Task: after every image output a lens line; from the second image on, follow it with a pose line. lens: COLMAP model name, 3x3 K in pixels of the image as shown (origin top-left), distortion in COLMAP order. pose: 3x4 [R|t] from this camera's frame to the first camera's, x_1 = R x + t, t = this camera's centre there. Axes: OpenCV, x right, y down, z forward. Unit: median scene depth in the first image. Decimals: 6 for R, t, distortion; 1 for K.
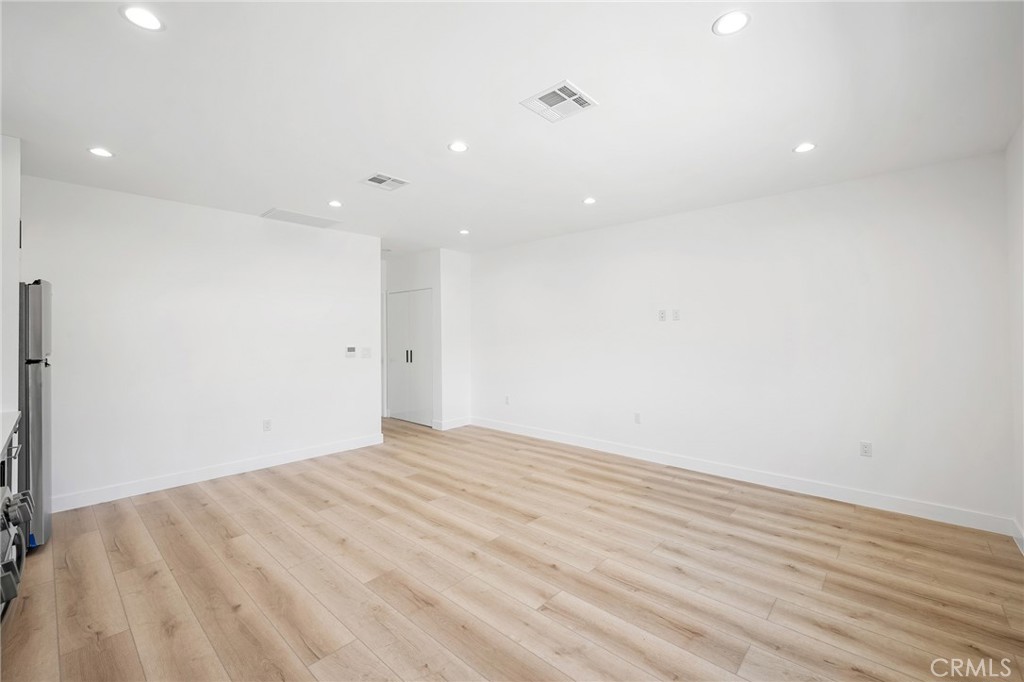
lens RADIAL K [[435.3, 0, 508.5], [0, 435.3, 328.2], [0, 0, 1]] dist [0.003144, -0.000011]
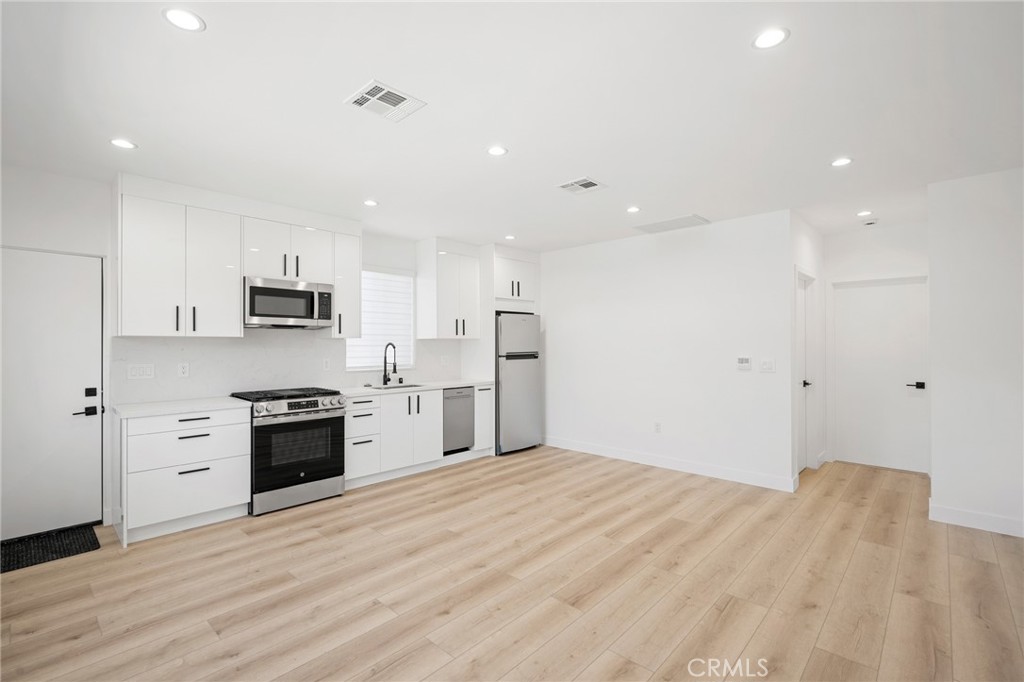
lens RADIAL K [[457.0, 0, 505.3], [0, 457.0, 344.5], [0, 0, 1]] dist [0.001215, -0.001993]
pose [[-0.017413, 0.008705, -0.999810, 0.771895], [0.015525, 0.999844, 0.008434, 0.006121], [0.999728, -0.015375, -0.017545, 0.877211]]
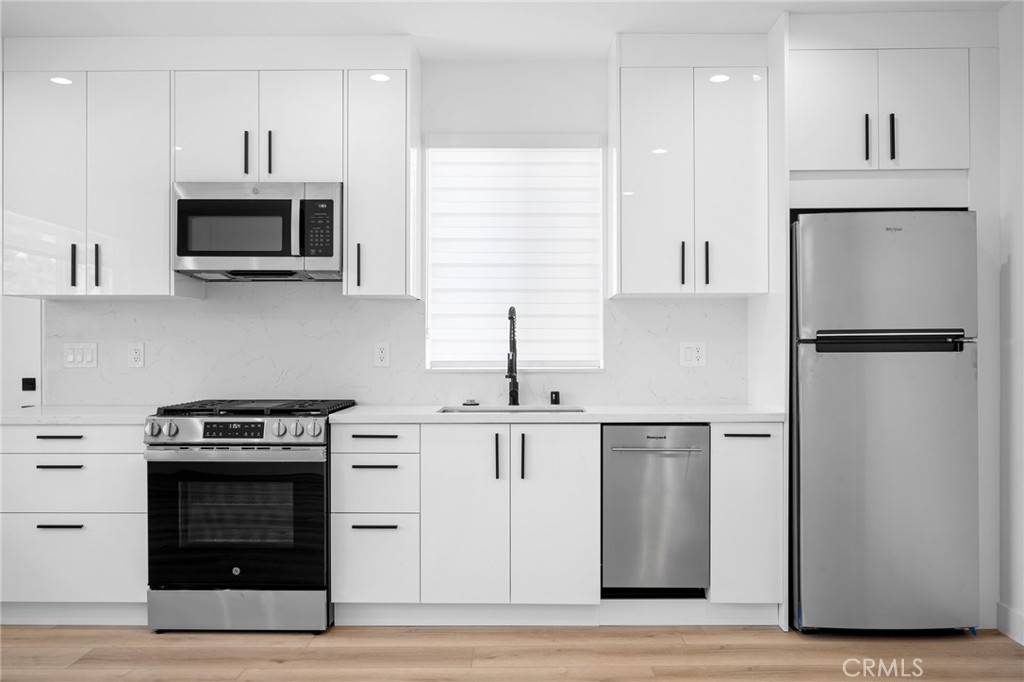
lens RADIAL K [[856.1, 0, 509.0], [0, 856.1, 348.0], [0, 0, 1]] dist [0.001393, -0.004748]
pose [[-0.736093, 0.013625, -0.676743, 0.085077], [0.016029, 0.999868, 0.002695, 0.061970], [0.676691, -0.008864, -0.736214, 1.365899]]
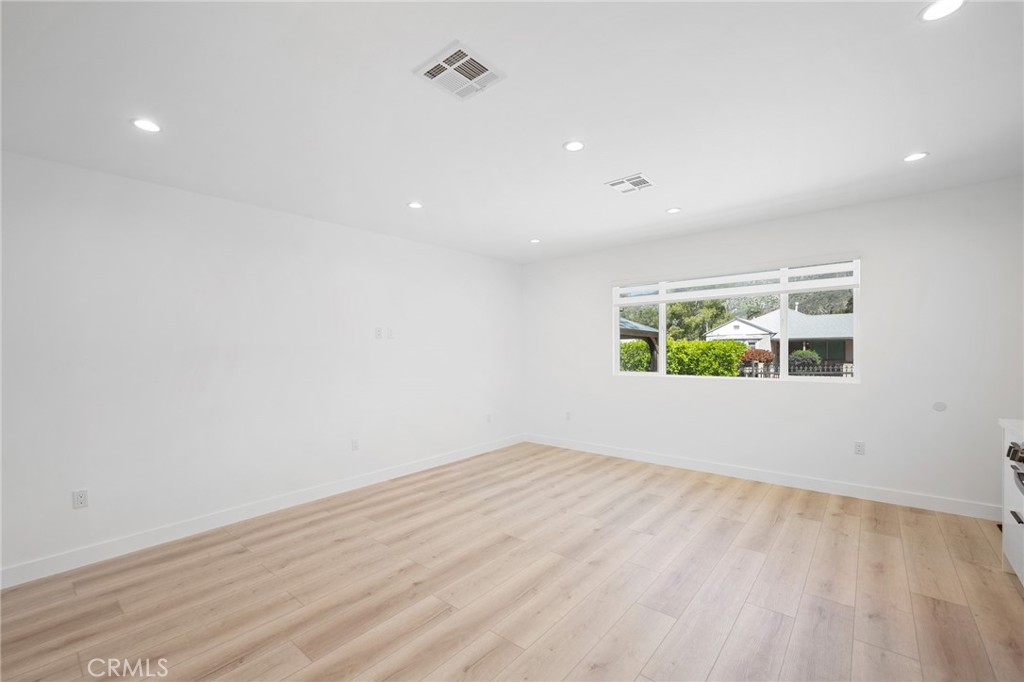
lens RADIAL K [[435.3, 0, 515.6], [0, 435.3, 350.0], [0, 0, 1]] dist [0.003144, -0.000011]
pose [[-0.060686, 0.001743, 0.998155, -0.887149], [0.002739, 0.999995, -0.001580, 0.015861], [-0.998153, 0.002638, -0.060691, 1.007683]]
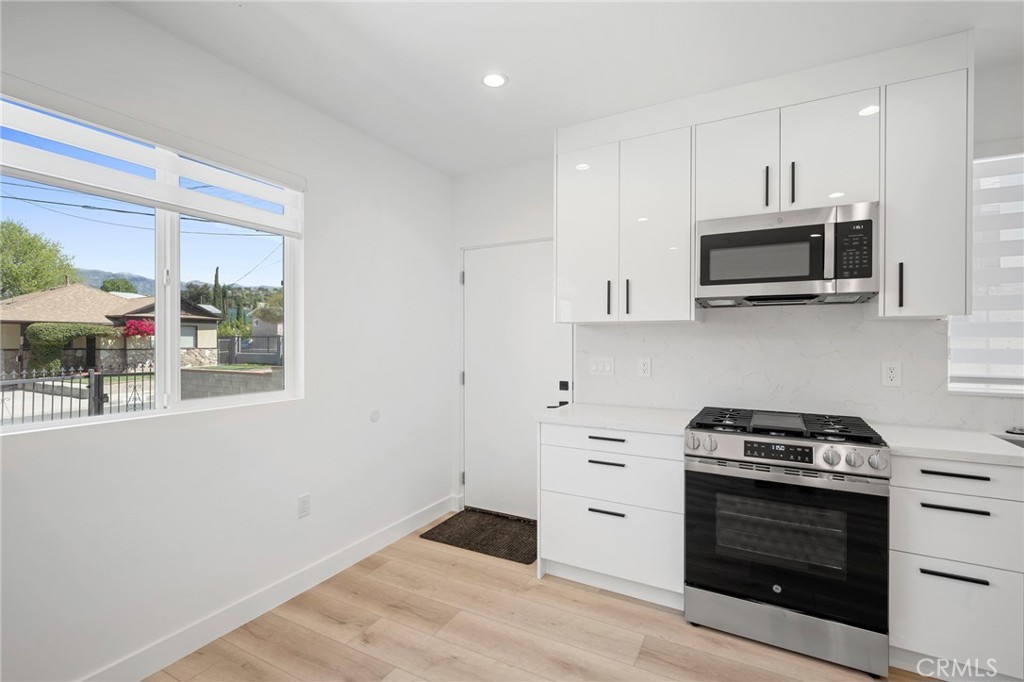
lens RADIAL K [[457.0, 0, 518.5], [0, 457.0, 342.4], [0, 0, 1]] dist [0.001215, -0.001993]
pose [[-0.966171, 0.008137, -0.257773, 0.082661], [0.010066, 0.999930, -0.006166, 0.022746], [0.257705, -0.008552, -0.966186, 0.818984]]
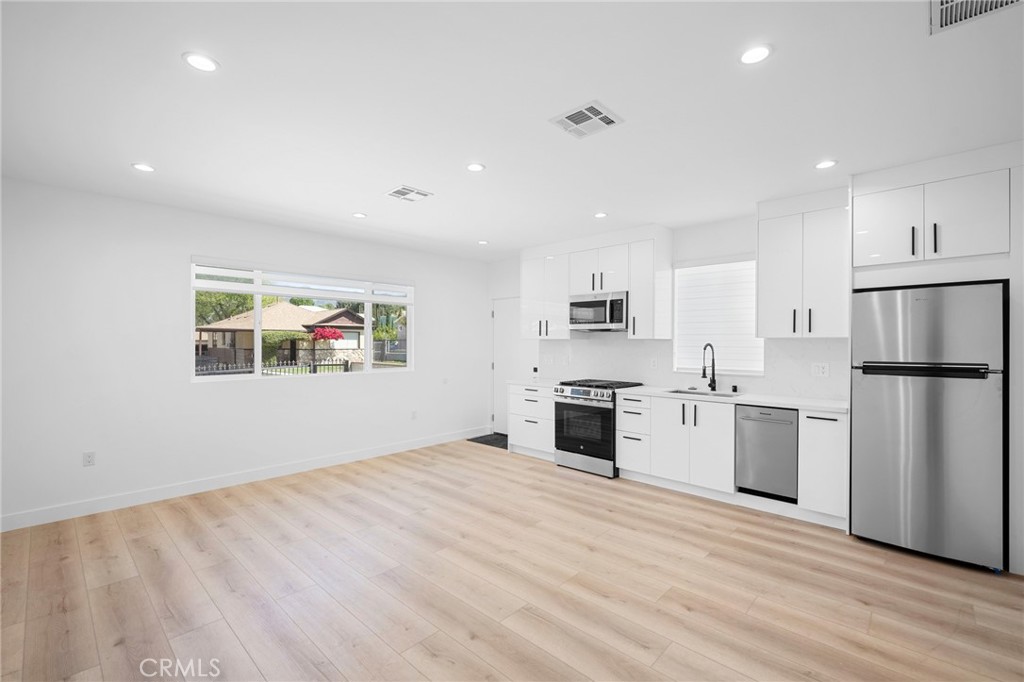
lens RADIAL K [[435.3, 0, 521.4], [0, 435.3, 346.4], [0, 0, 1]] dist [0.003144, -0.000011]
pose [[-0.999937, 0.005960, -0.009563, -0.182746], [0.005993, 0.999976, -0.003381, 0.016797], [0.009543, -0.003438, -0.999949, 1.748614]]
